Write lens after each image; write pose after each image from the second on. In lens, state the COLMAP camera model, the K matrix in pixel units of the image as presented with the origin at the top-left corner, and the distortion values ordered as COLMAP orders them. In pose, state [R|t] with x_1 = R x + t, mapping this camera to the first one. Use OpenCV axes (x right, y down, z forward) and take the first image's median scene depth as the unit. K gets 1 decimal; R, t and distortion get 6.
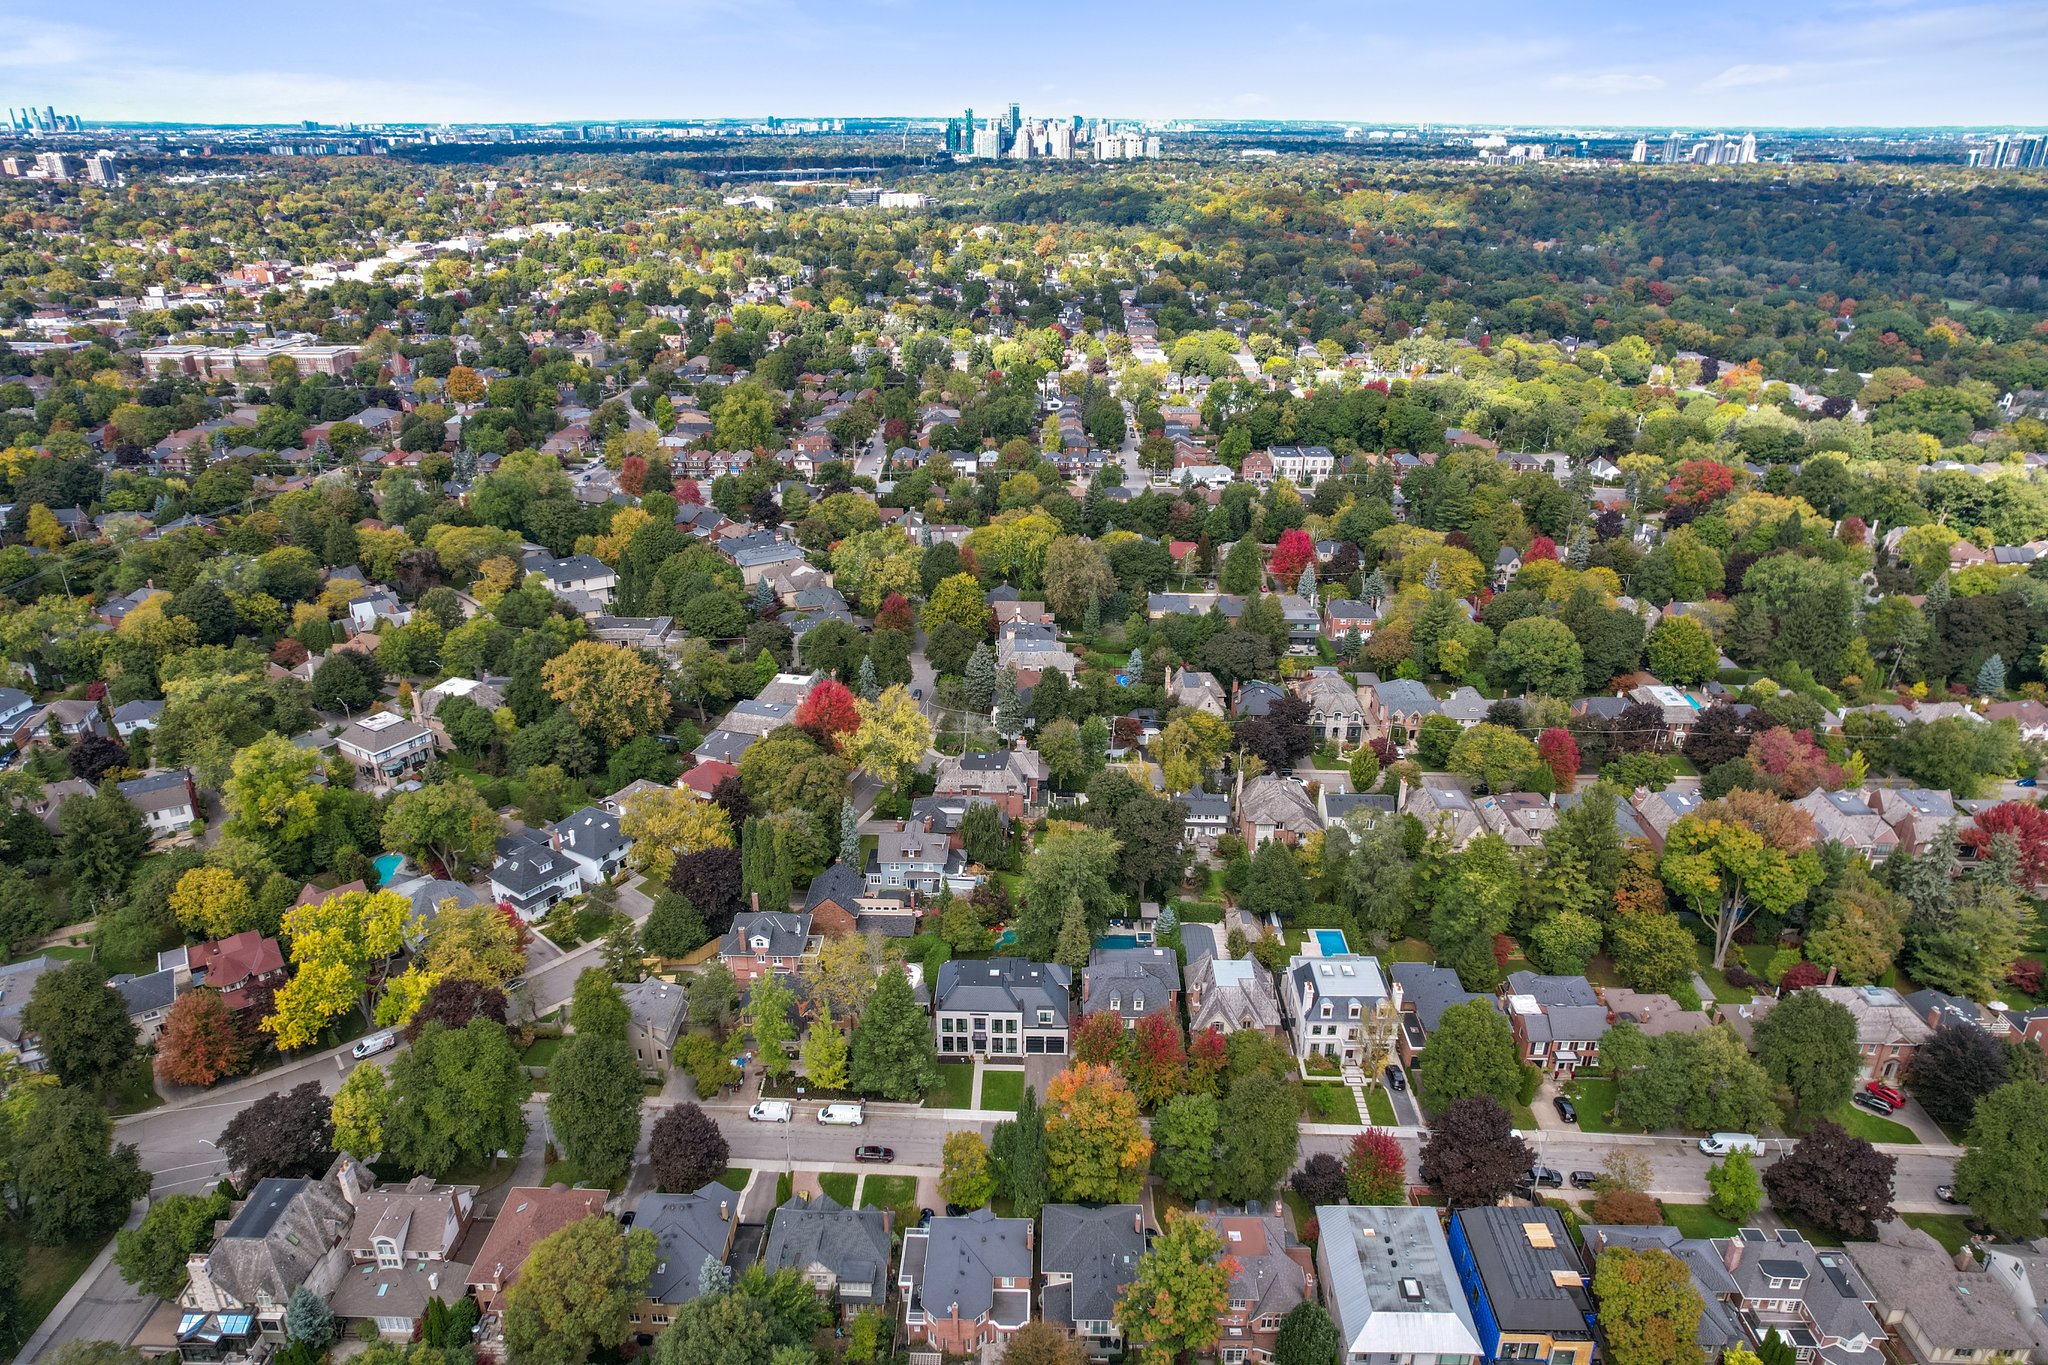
lens RADIAL K [[1306.7, 0, 1025.1], [0, 1306.7, 687.1], [0, 0, 1]] dist [-0.075377, 0.067241]
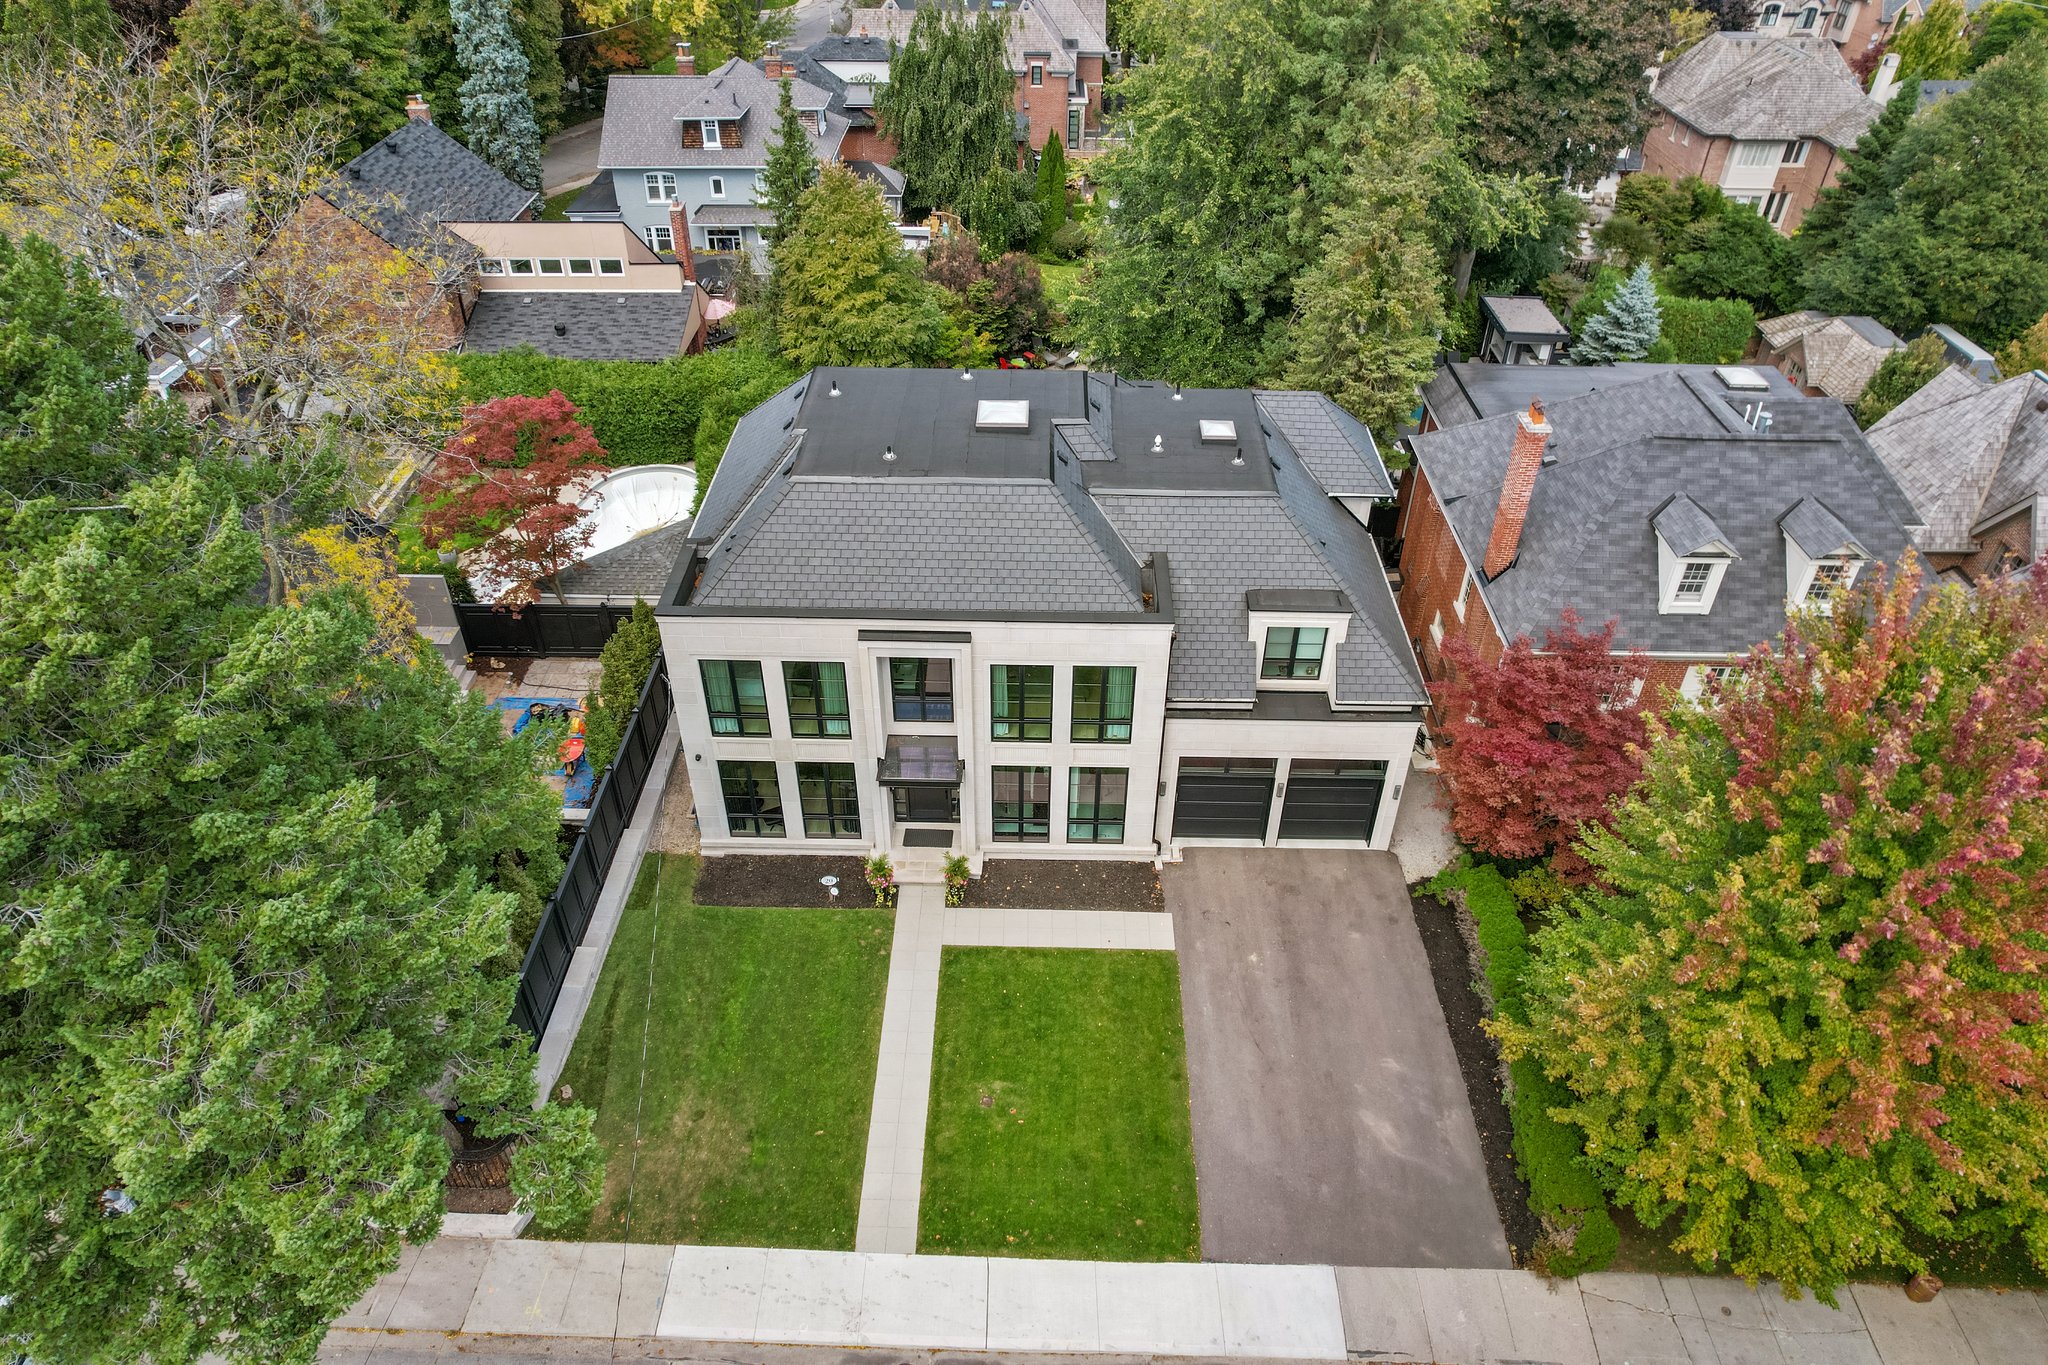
lens RADIAL K [[1306.7, 0, 1025.1], [0, 1306.7, 687.1], [0, 0, 1]] dist [-0.075377, 0.067241]
pose [[0.999979, -0.002332, 0.006046, -0.018375], [0.000795, 0.970128, 0.242591, 0.181321], [-0.006431, -0.242581, 0.970110, 0.696669]]
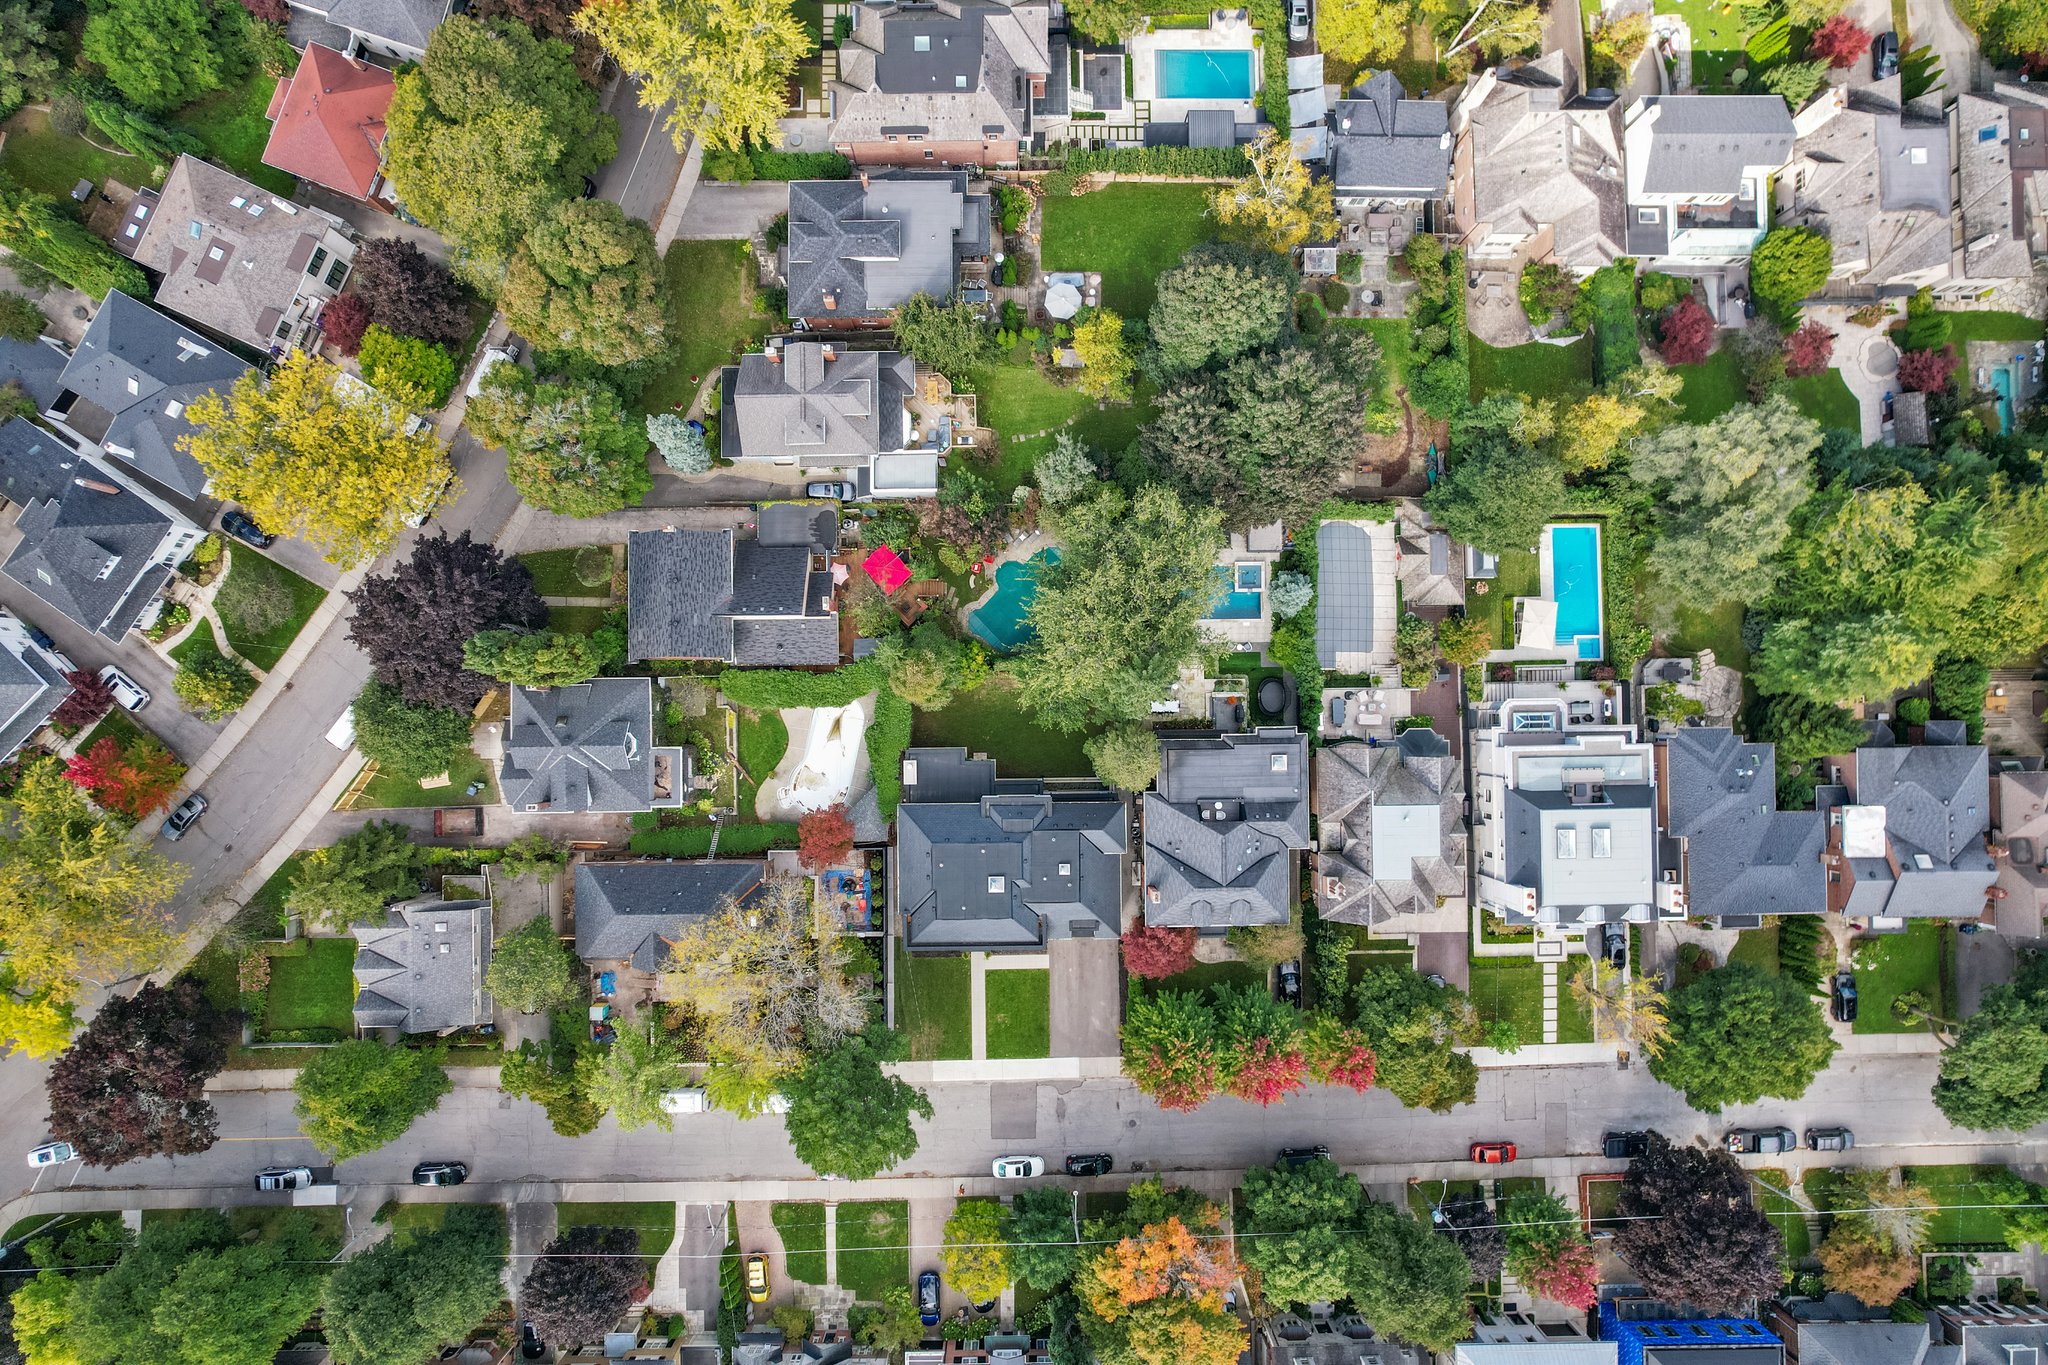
lens RADIAL K [[1306.7, 0, 1025.1], [0, 1306.7, 687.1], [0, 0, 1]] dist [-0.075377, 0.067241]
pose [[0.999404, -0.034277, 0.004025, -0.008542], [0.010854, 0.422870, 0.906125, -0.292008], [-0.032761, -0.905542, 0.422990, 0.711122]]
